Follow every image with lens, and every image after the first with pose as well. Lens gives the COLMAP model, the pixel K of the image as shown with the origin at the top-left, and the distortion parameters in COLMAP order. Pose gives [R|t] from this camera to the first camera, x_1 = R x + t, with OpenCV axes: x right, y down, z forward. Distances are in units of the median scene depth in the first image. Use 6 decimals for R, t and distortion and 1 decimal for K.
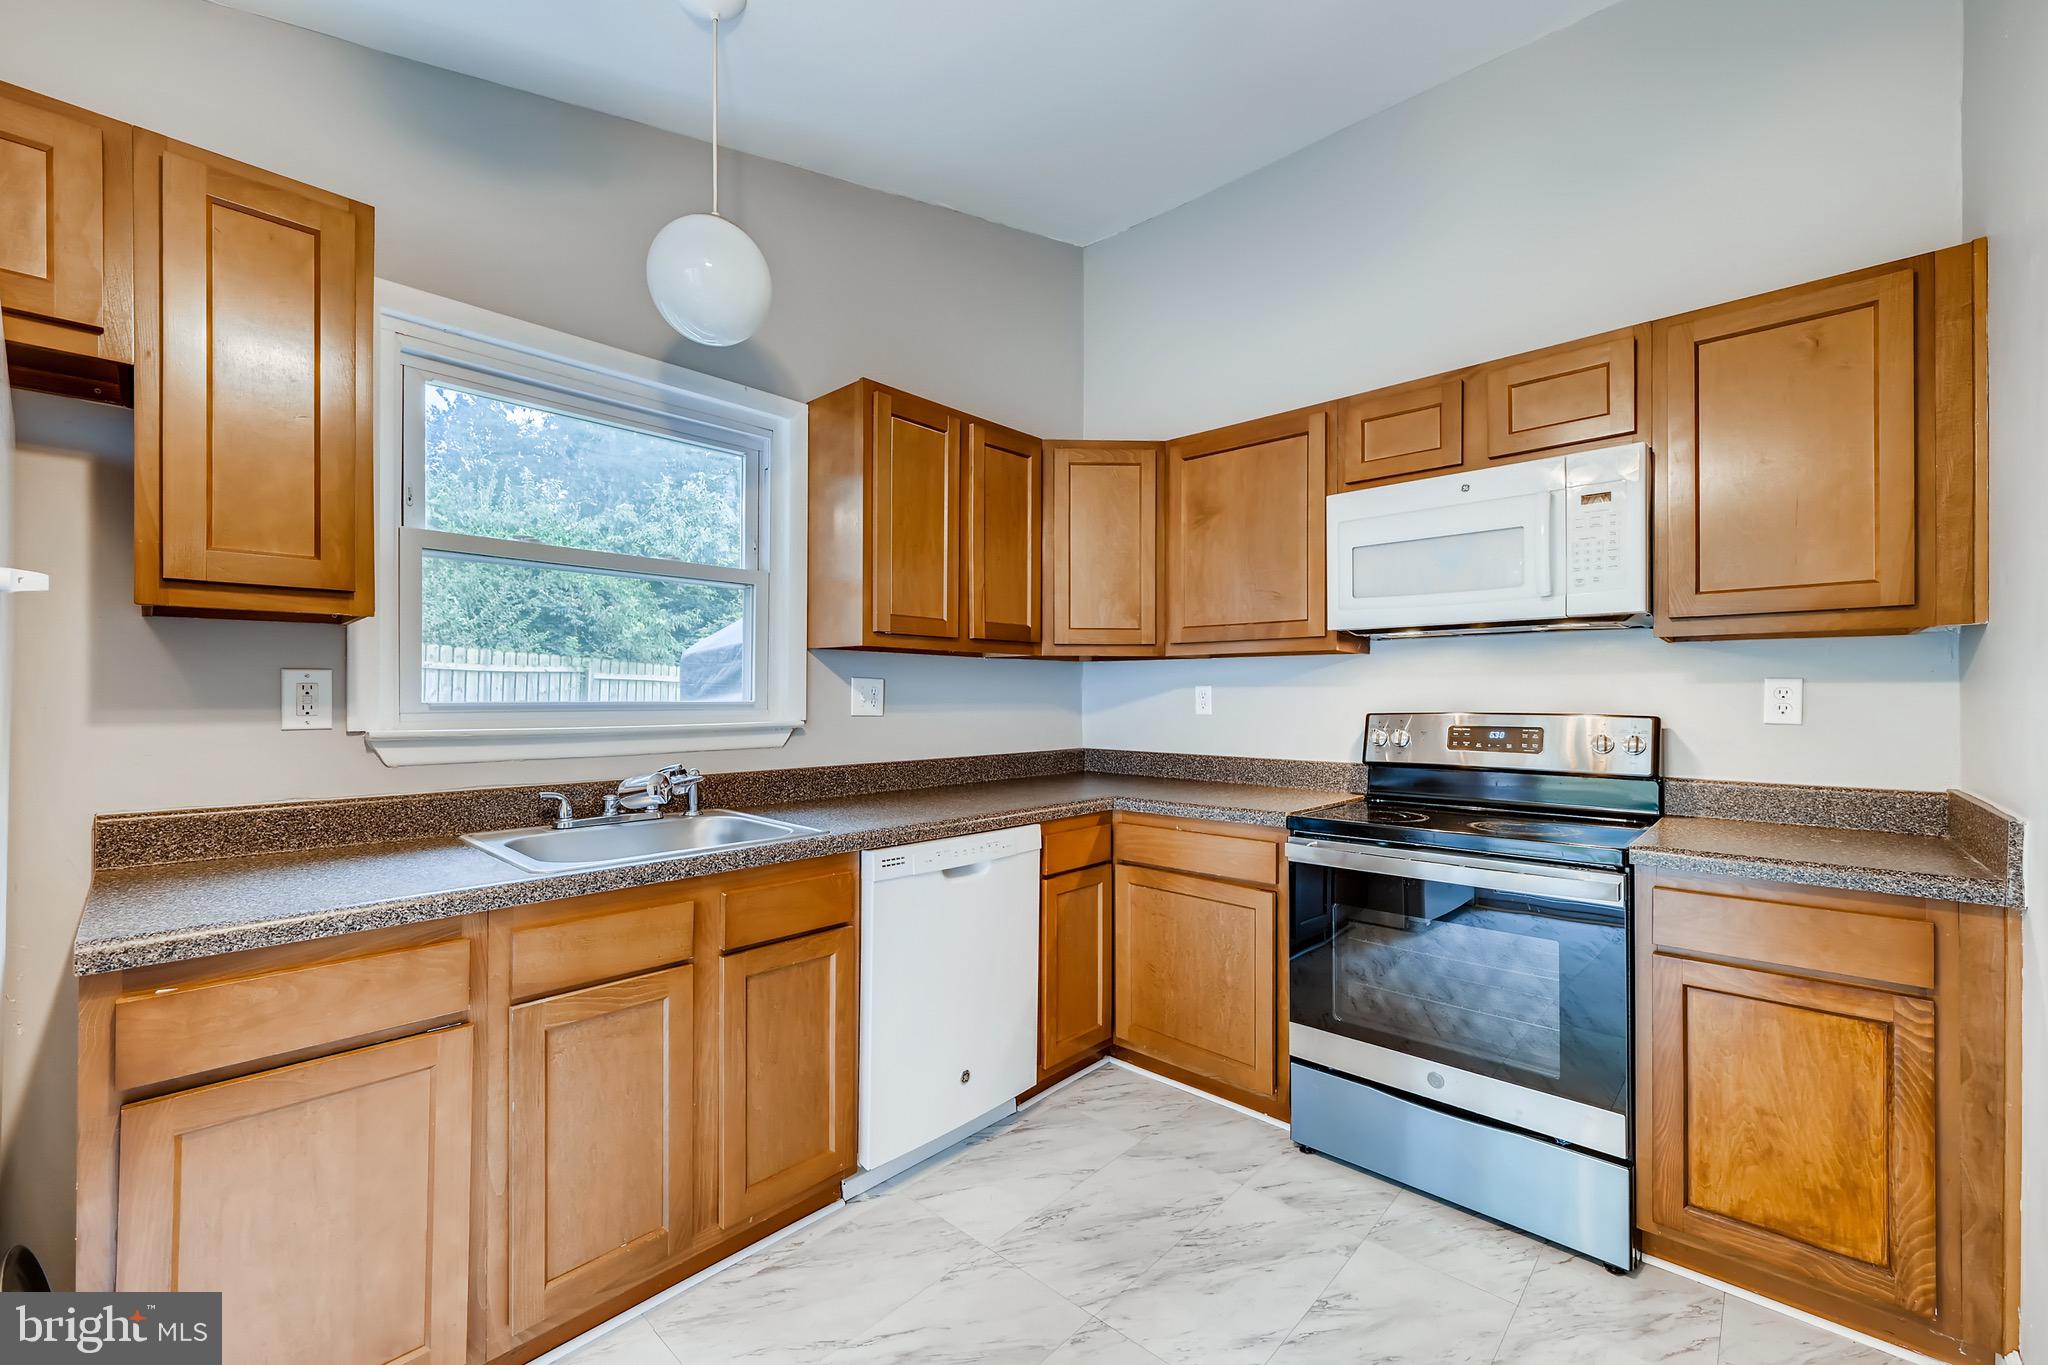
lens RADIAL K [[819.4, 0, 1024.0], [0, 819.4, 692.9], [0, 0, 1]] dist [-0.001280, 0.000825]
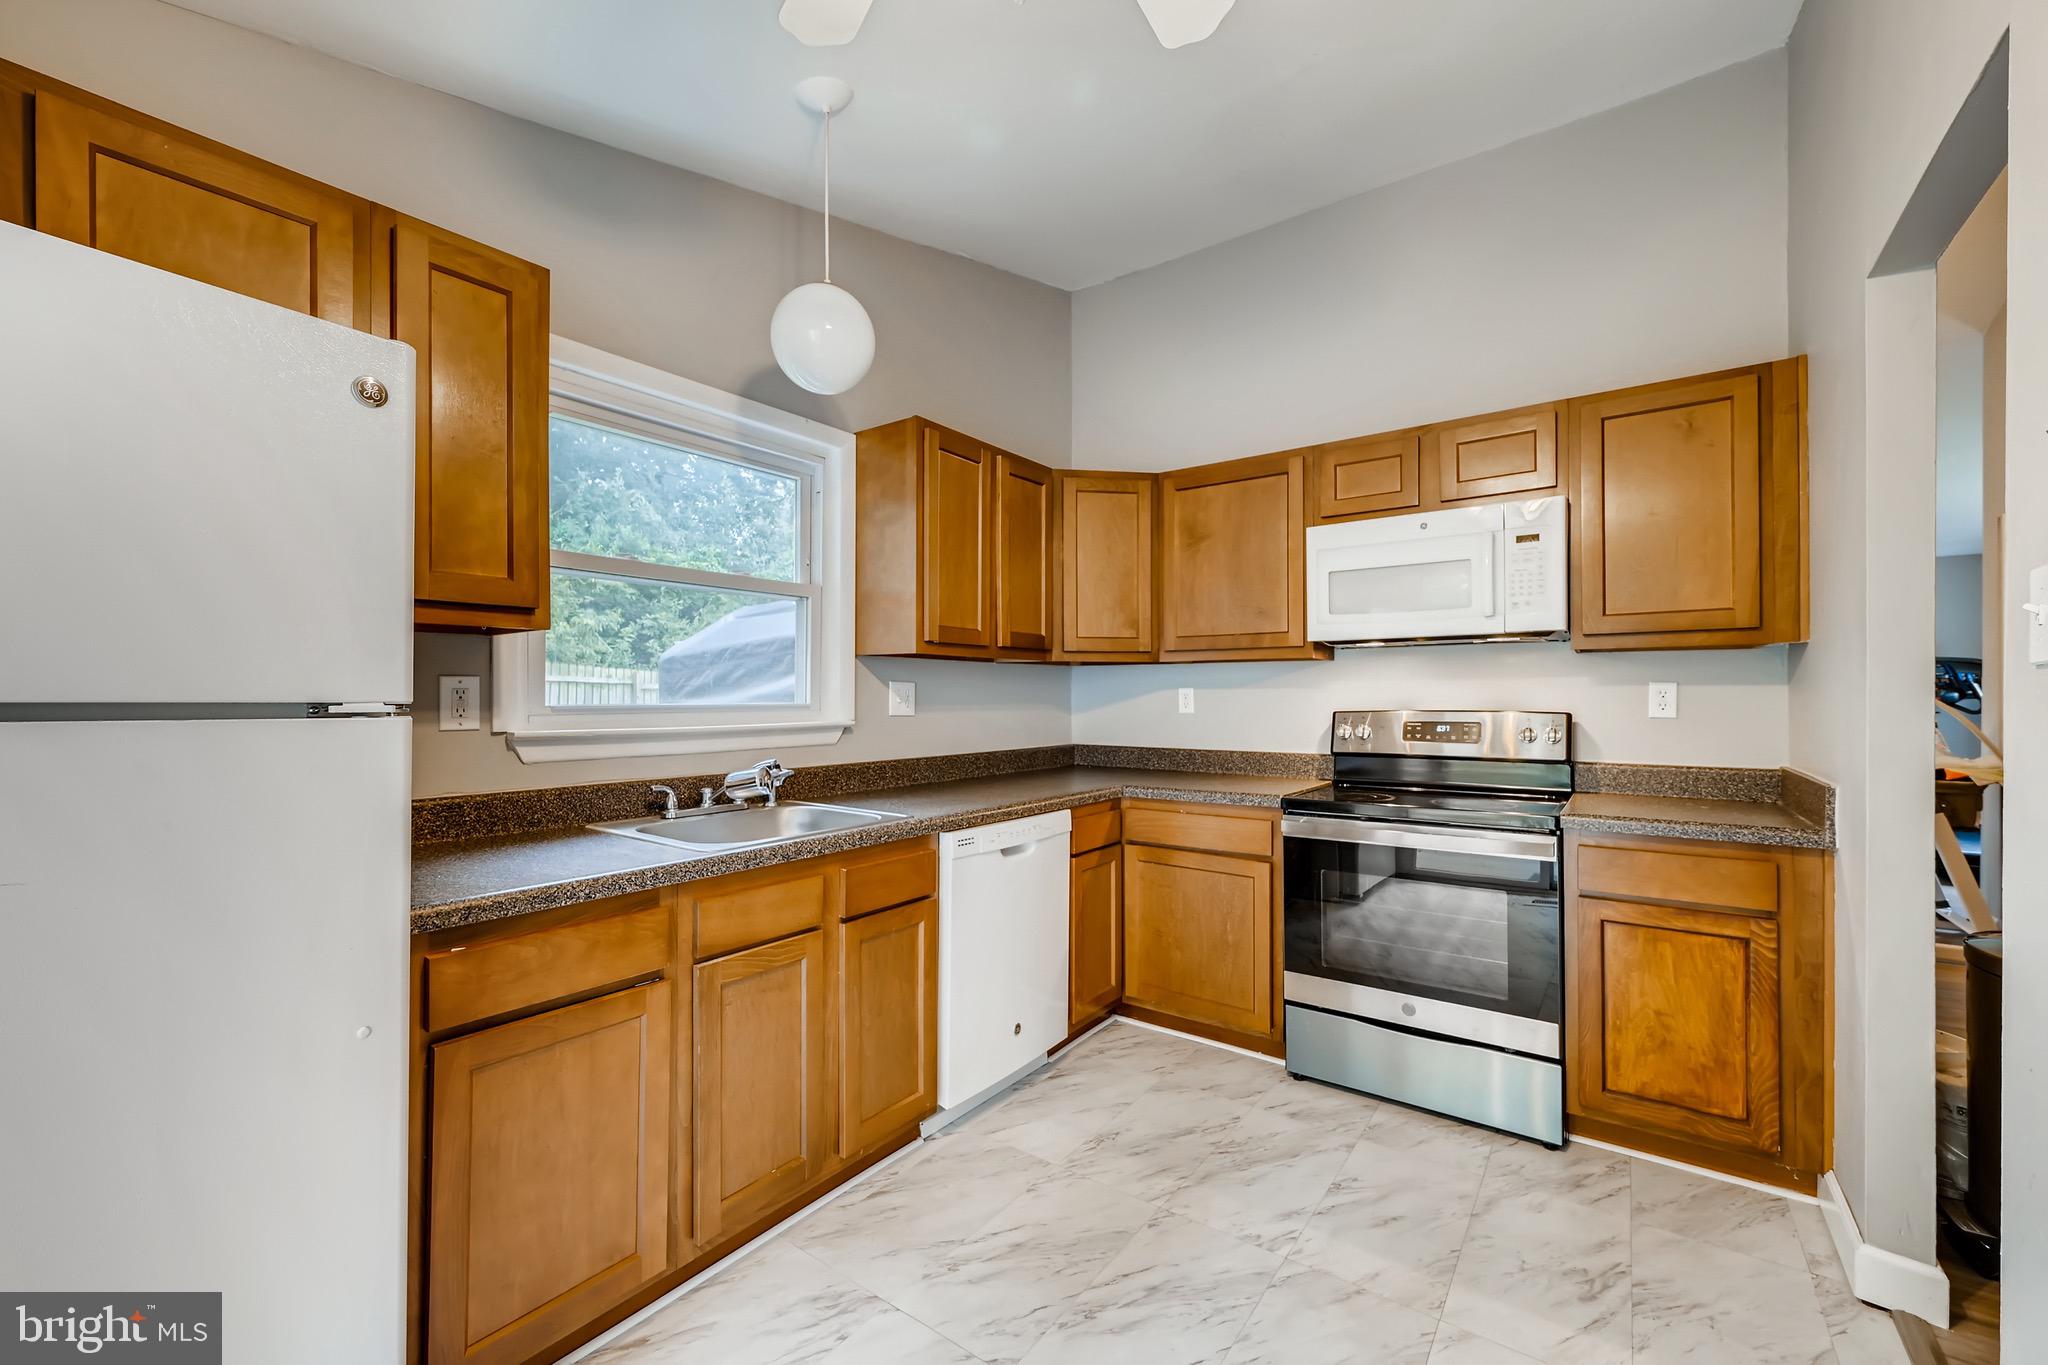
lens RADIAL K [[812.2, 0, 1024.8], [0, 812.2, 691.4], [0, 0, 1]] dist [0.000594, -0.000168]
pose [[0.993809, -0.002169, 0.111083, -0.203052], [0.002381, 0.999996, -0.001776, -0.003562], [-0.111079, 0.002029, 0.993810, -0.147227]]
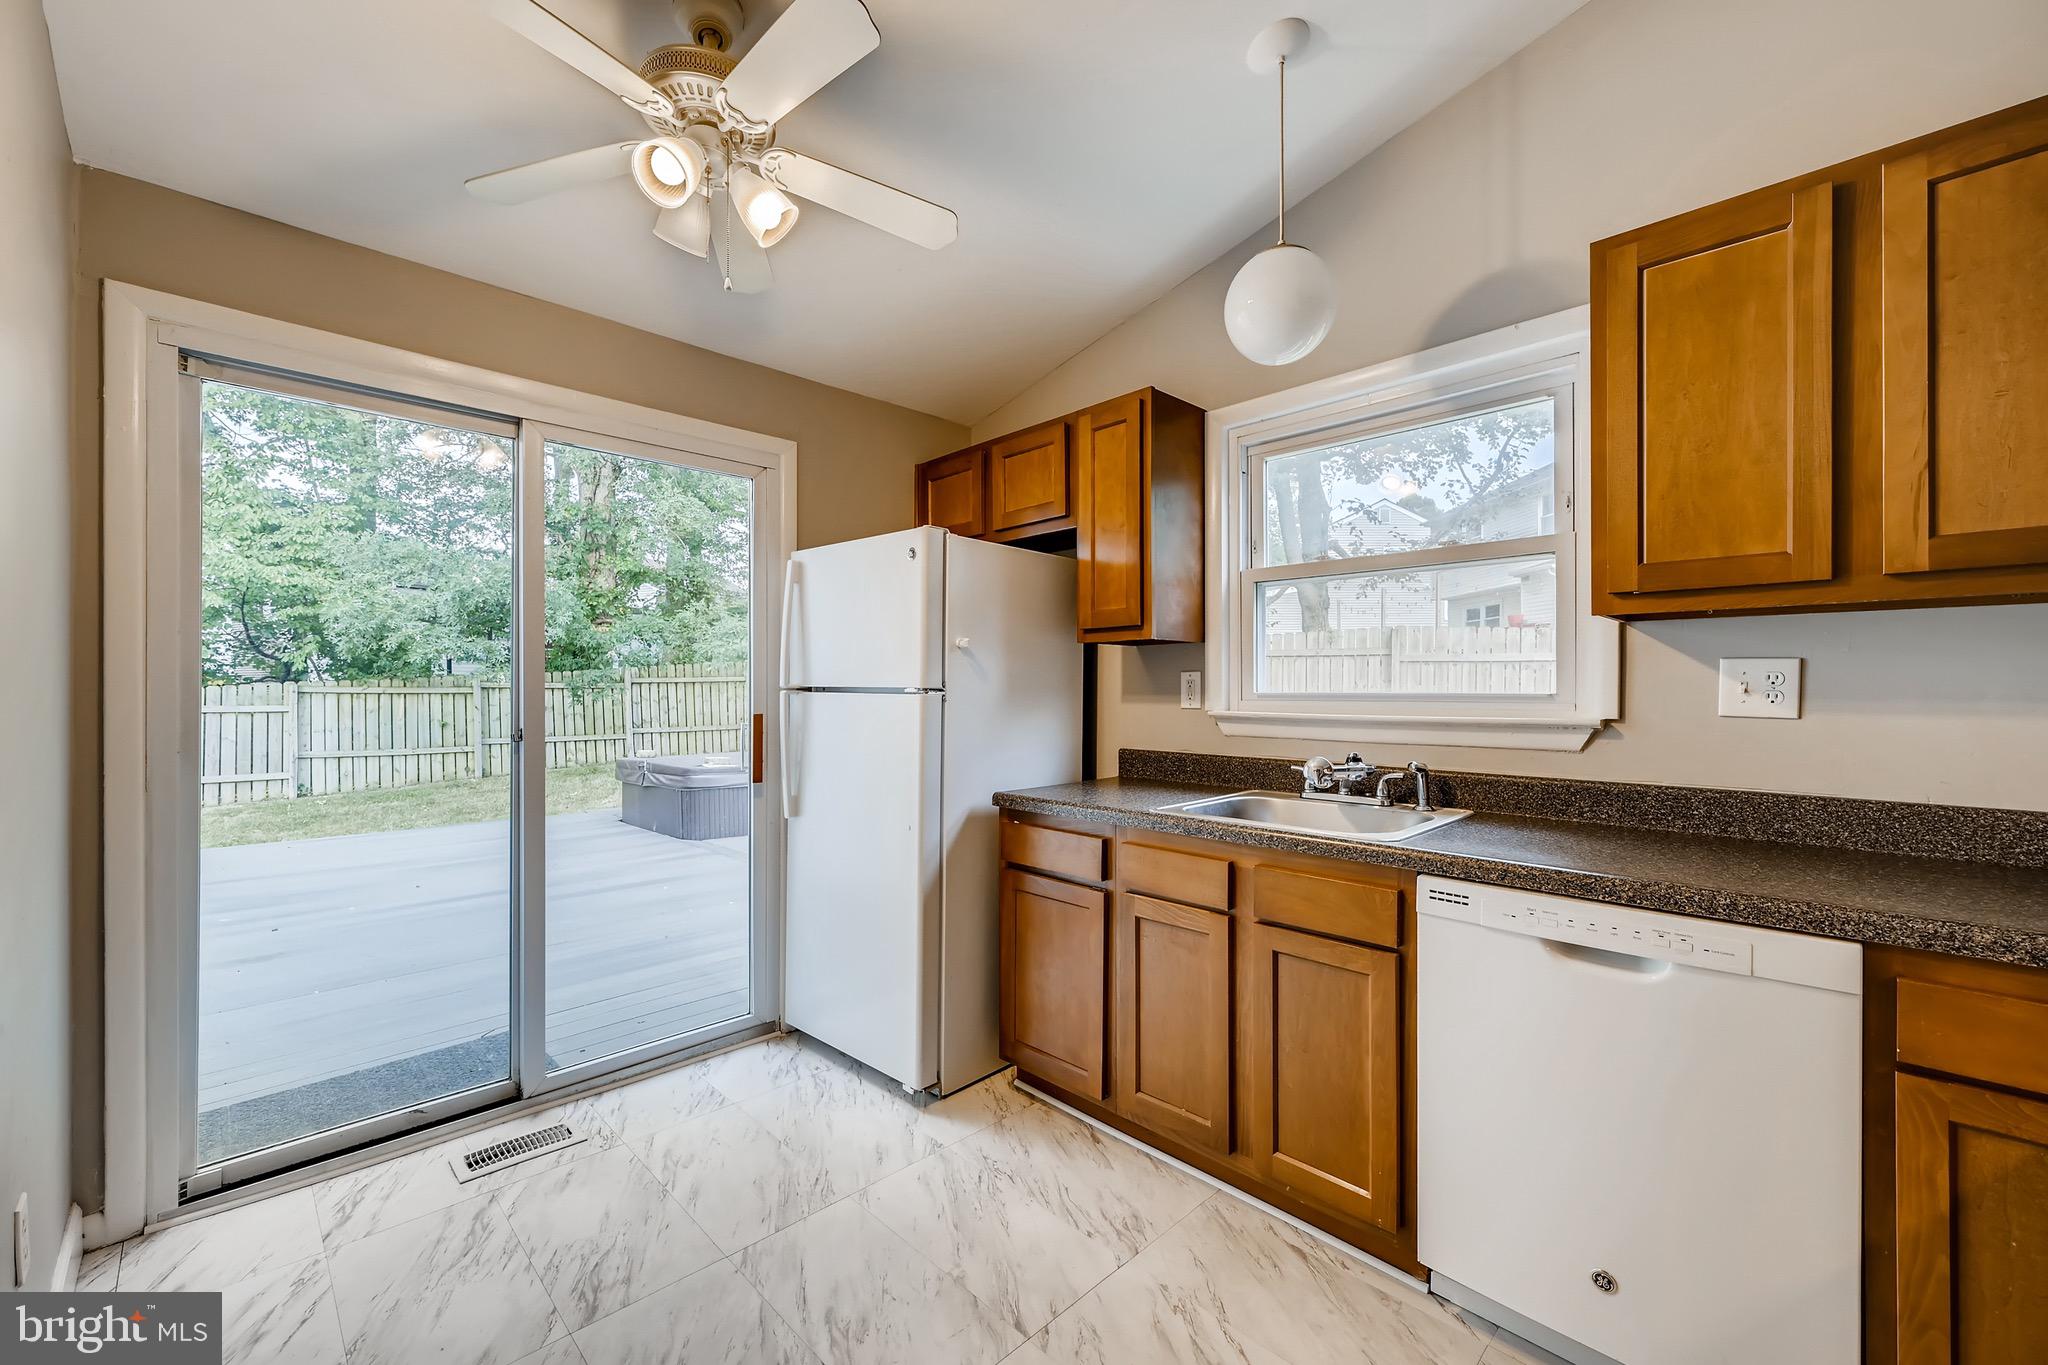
lens RADIAL K [[812.2, 0, 1024.8], [0, 812.2, 691.4], [0, 0, 1]] dist [0.000594, -0.000168]
pose [[-0.041476, 0.000035, -0.999139, 0.629095], [0.002568, 0.999997, -0.000072, 0.008546], [0.999136, -0.002569, -0.041476, 0.625455]]
